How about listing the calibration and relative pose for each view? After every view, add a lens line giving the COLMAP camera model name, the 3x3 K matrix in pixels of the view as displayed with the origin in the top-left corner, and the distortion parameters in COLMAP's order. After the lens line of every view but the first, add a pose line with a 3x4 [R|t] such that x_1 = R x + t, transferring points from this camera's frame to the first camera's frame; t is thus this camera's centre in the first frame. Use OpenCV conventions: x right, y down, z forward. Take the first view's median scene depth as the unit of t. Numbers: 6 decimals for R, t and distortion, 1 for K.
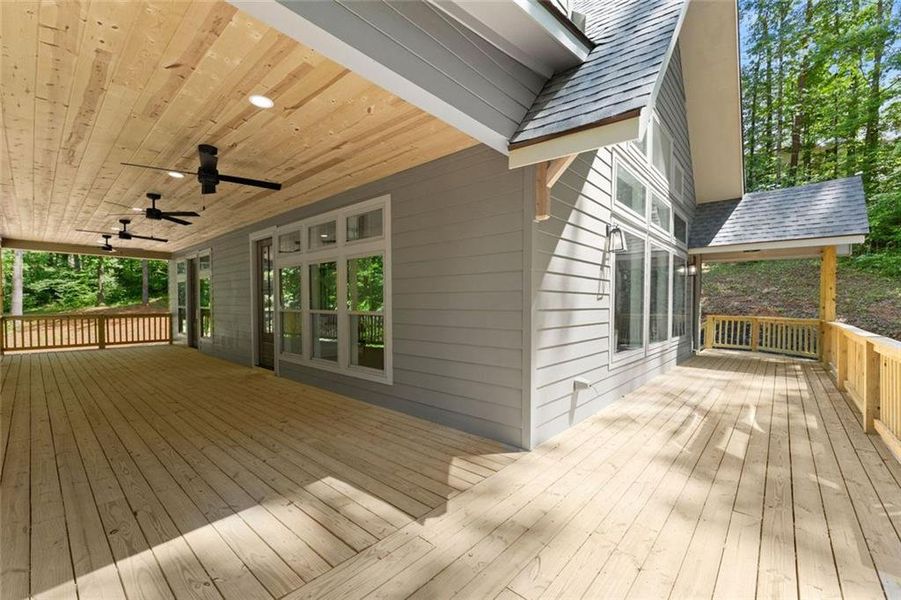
lens RADIAL K [[367.5, 0, 448.5], [0, 367.5, 322.8], [0, 0, 1]] dist [0.000063, 0.000007]
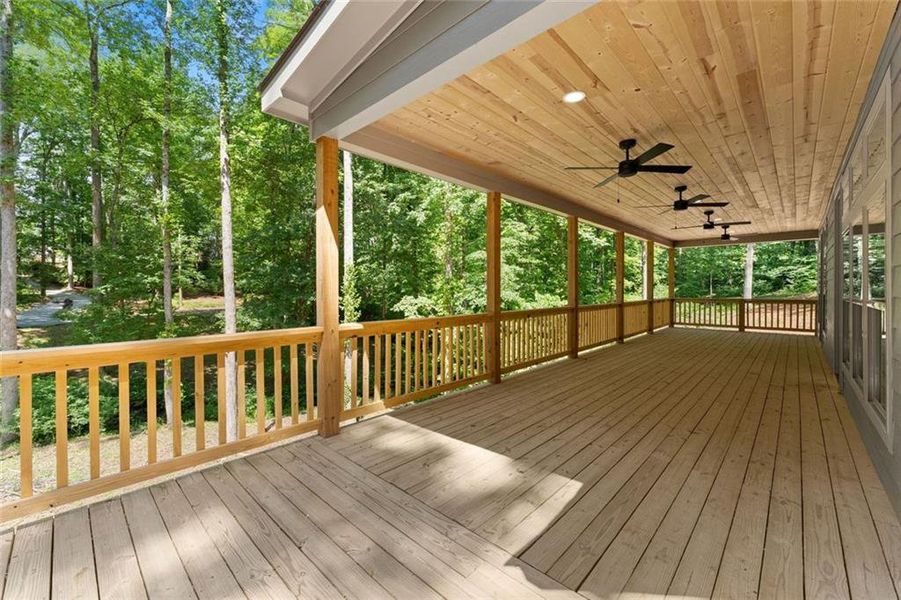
lens RADIAL K [[372.3, 0, 450.5], [0, 372.3, 300.0], [0, 0, 1]] dist [0.001204, 0.000026]
pose [[-0.026623, 0.025584, -0.999318, 0.423307], [-0.047914, 0.998491, 0.026839, -0.023509], [0.998497, 0.048596, -0.025357, 0.506816]]
